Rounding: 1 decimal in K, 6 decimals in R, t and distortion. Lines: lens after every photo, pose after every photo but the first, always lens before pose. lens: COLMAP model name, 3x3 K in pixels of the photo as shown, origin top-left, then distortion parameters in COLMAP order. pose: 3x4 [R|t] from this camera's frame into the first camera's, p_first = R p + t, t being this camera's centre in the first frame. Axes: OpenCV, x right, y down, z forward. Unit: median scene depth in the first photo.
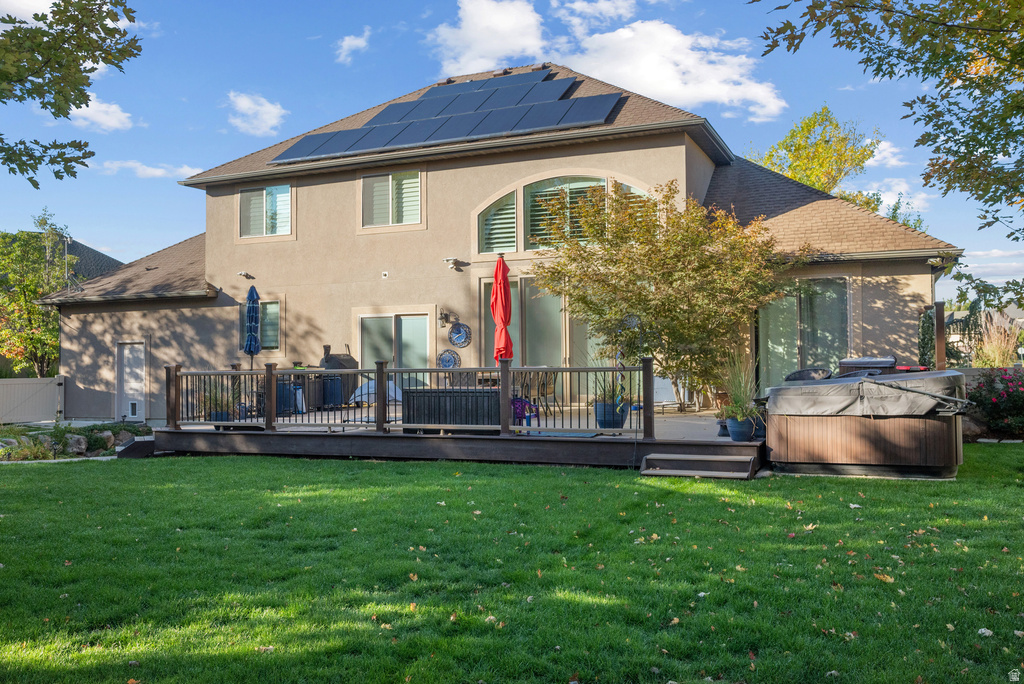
lens RADIAL K [[820.9, 0, 512.0], [0, 820.9, 341.8], [0, 0, 1]] dist [-0.003700, -0.000267]
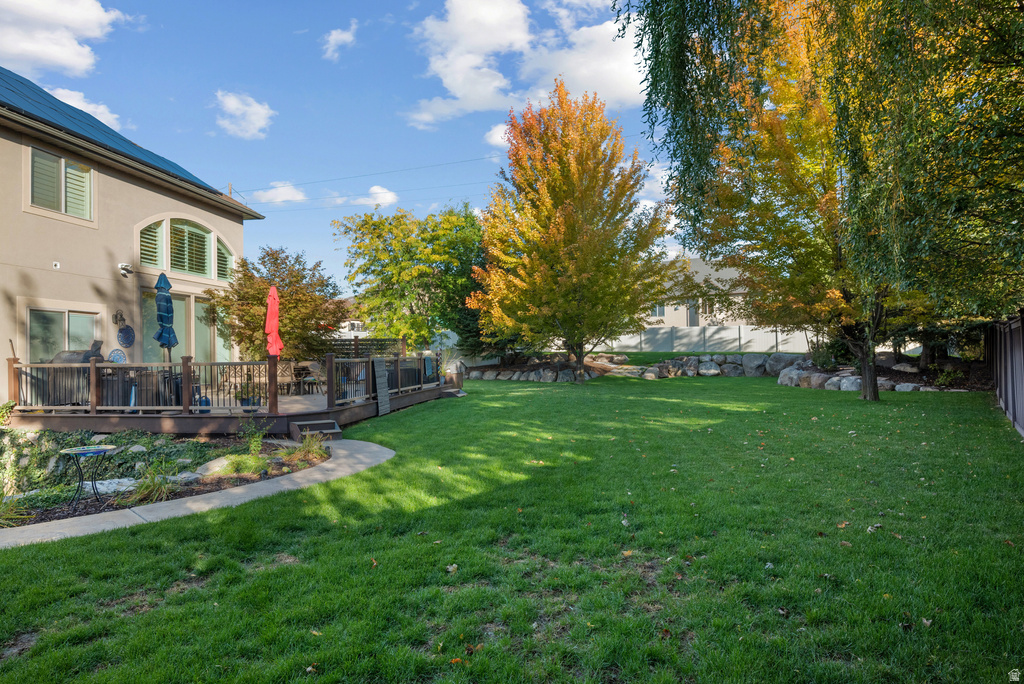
lens RADIAL K [[619.1, 0, 512.1], [0, 619.1, 345.7], [0, 0, 1]] dist [0.000671, 0.000189]
pose [[-0.261327, 0.008787, 0.965210, -1.168465], [-0.065512, 0.997491, -0.026818, 0.002416], [-0.963025, -0.070241, -0.260096, 0.779272]]
